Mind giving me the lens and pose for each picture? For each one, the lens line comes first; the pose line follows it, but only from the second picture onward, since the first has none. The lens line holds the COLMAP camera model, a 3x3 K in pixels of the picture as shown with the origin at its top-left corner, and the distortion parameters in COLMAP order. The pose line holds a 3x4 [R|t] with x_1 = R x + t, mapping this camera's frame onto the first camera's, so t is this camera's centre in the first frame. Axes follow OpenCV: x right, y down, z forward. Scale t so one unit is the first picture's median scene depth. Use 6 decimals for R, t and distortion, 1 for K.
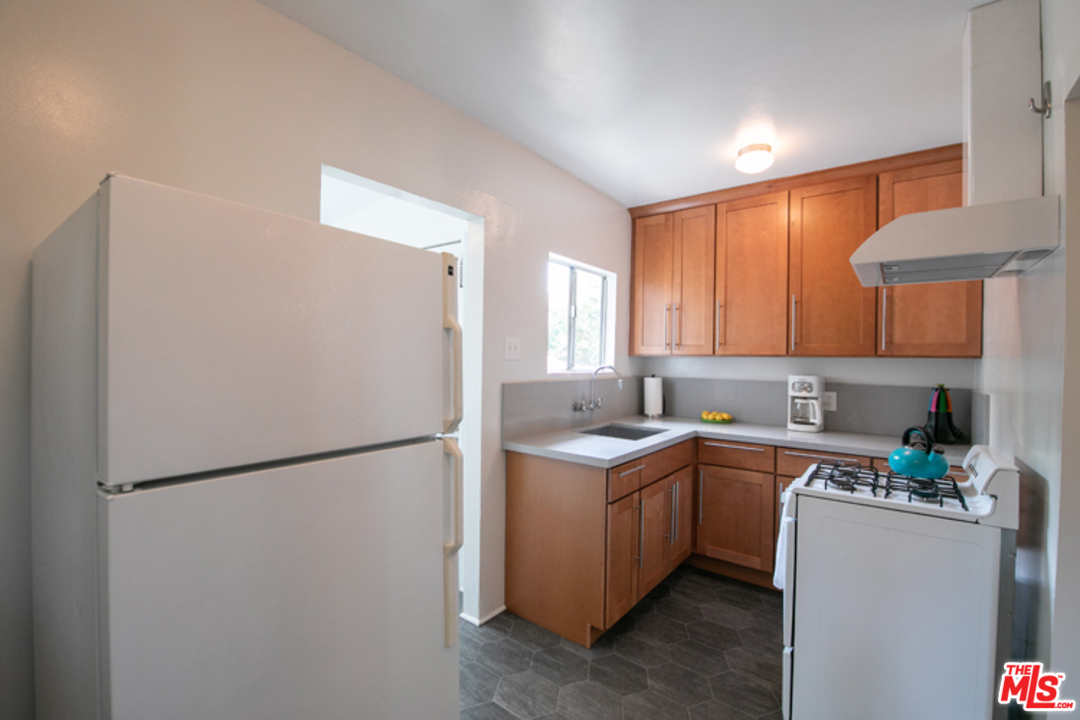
lens RADIAL K [[465.6, 0, 540.7], [0, 465.6, 359.7], [0, 0, 1]] dist [0.005004, -0.001612]
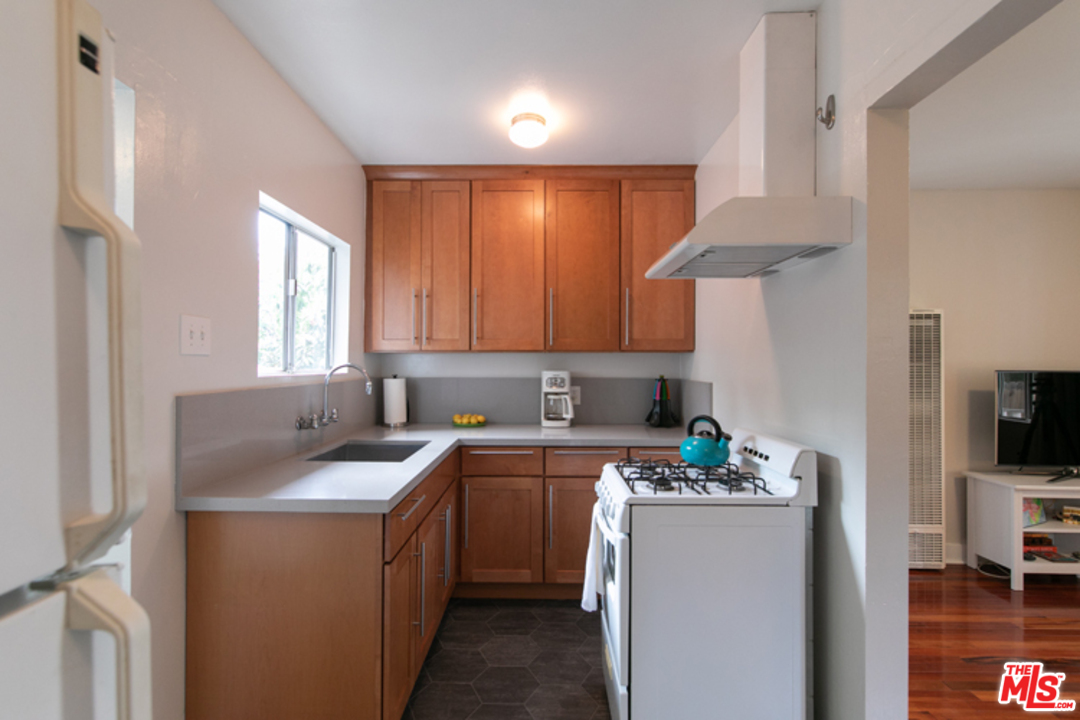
lens RADIAL K [[465.6, 0, 539.5], [0, 465.6, 360.3], [0, 0, 1]] dist [0.005004, -0.001612]
pose [[0.801159, -0.009205, 0.598380, -0.063133], [0.010402, 0.999945, 0.001455, 0.010300], [-0.598361, 0.005058, 0.801211, 0.252846]]
